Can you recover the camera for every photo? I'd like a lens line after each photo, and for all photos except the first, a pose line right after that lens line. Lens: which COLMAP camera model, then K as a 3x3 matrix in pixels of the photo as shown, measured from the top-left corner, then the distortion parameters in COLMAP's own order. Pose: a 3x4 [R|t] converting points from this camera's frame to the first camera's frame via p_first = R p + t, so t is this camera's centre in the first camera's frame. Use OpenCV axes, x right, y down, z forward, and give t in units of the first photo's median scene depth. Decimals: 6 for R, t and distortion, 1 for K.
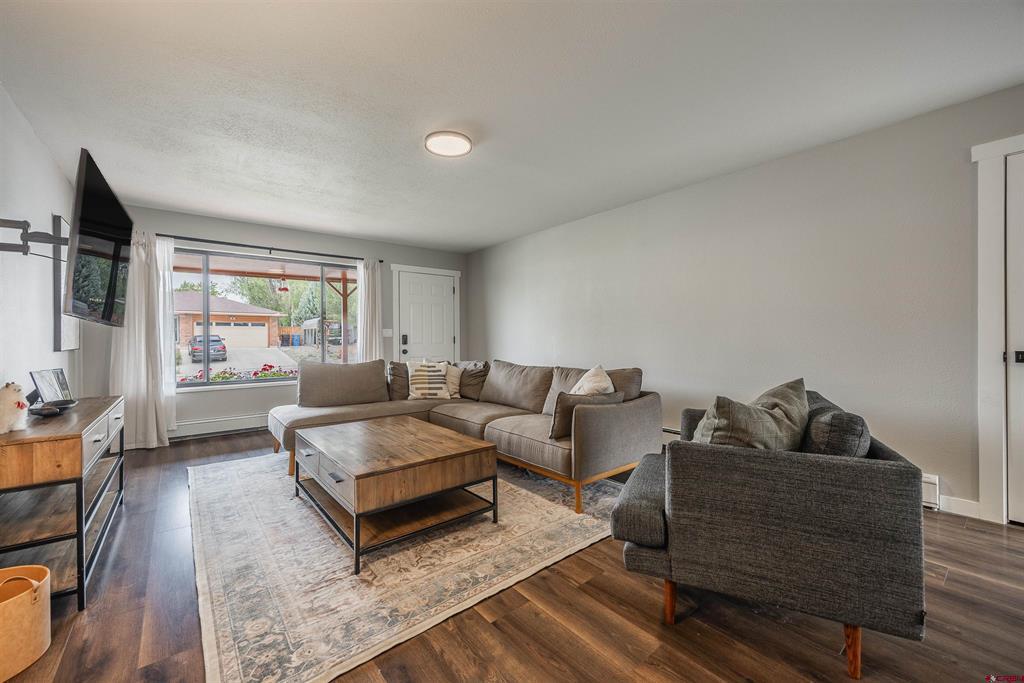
lens RADIAL K [[389.7, 0, 511.7], [0, 389.7, 337.3], [0, 0, 1]] dist [0.000151, -0.000012]
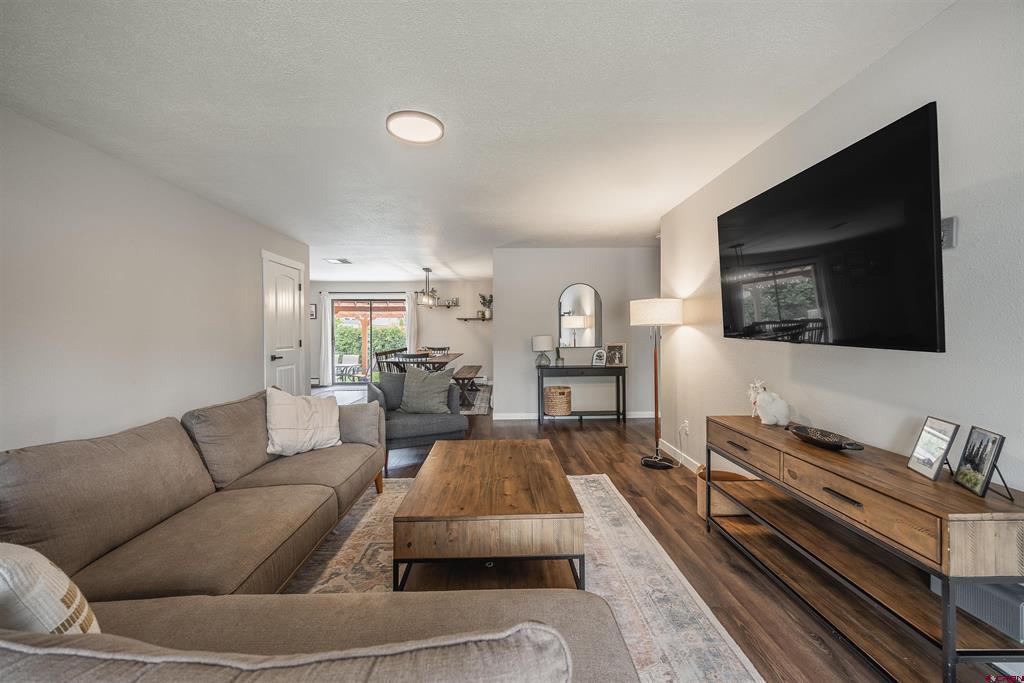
lens RADIAL K [[389.7, 0, 511.7], [0, 389.7, 337.3], [0, 0, 1]] dist [0.000151, -0.000012]
pose [[-0.780264, 0.006050, 0.625422, -0.938543], [0.009135, 0.999957, 0.001724, -0.045241], [-0.625384, 0.007058, -0.780285, 1.709885]]
